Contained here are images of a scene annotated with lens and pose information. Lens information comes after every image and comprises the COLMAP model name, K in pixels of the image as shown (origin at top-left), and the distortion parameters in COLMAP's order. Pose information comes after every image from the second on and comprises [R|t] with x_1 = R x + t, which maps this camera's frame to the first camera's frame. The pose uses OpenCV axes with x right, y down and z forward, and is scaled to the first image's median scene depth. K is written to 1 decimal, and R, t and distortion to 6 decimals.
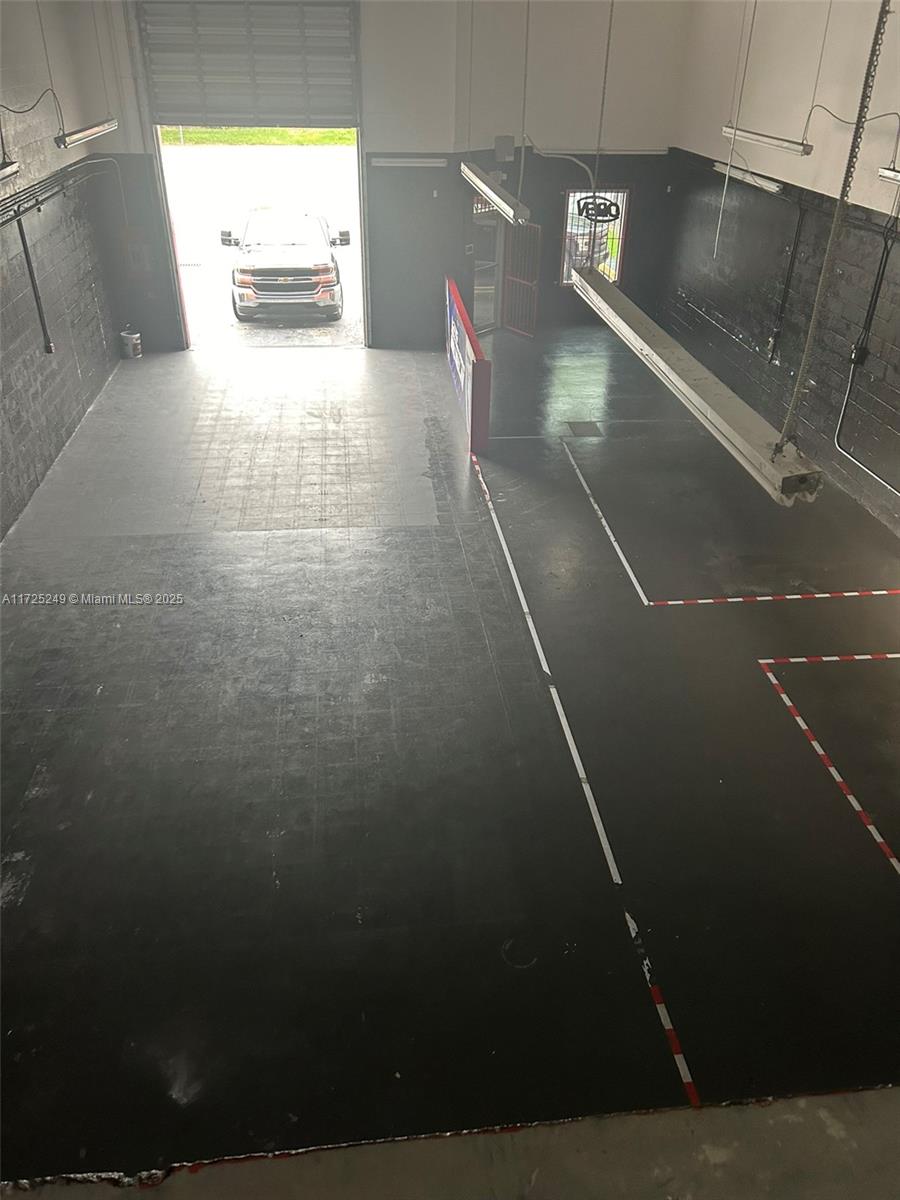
lens RADIAL K [[916.2, 0, 456.3], [0, 916.2, 599.7], [0, 0, 1]] dist [0.013833, 0.002511]
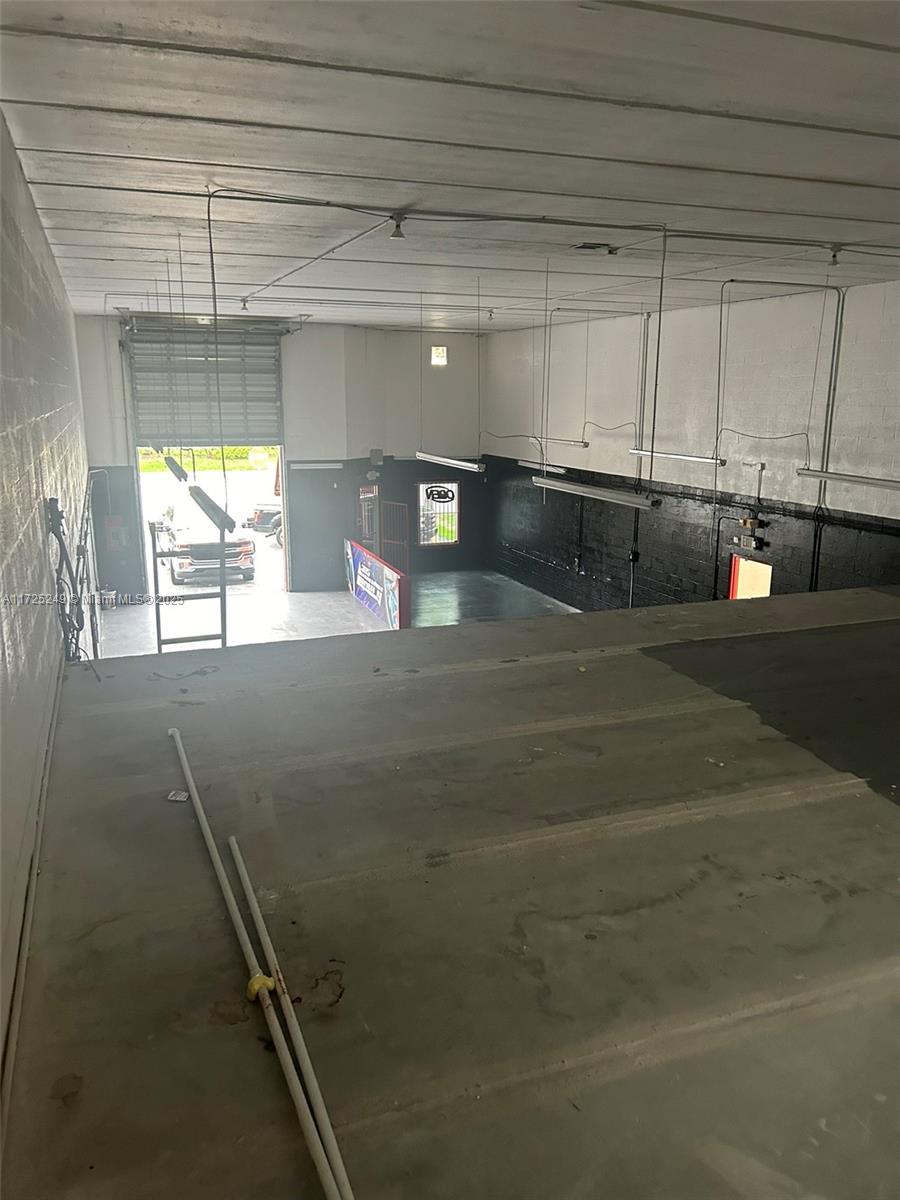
lens RADIAL K [[900.0, 0, 456.1], [0, 900.0, 603.2], [0, 0, 1]] dist [0.044785, -0.048815]
pose [[0.970658, -0.064517, 0.231648, -0.168507], [0.133012, 0.946594, -0.293714, 0.164039], [-0.200328, 0.315907, 0.927400, -0.275476]]
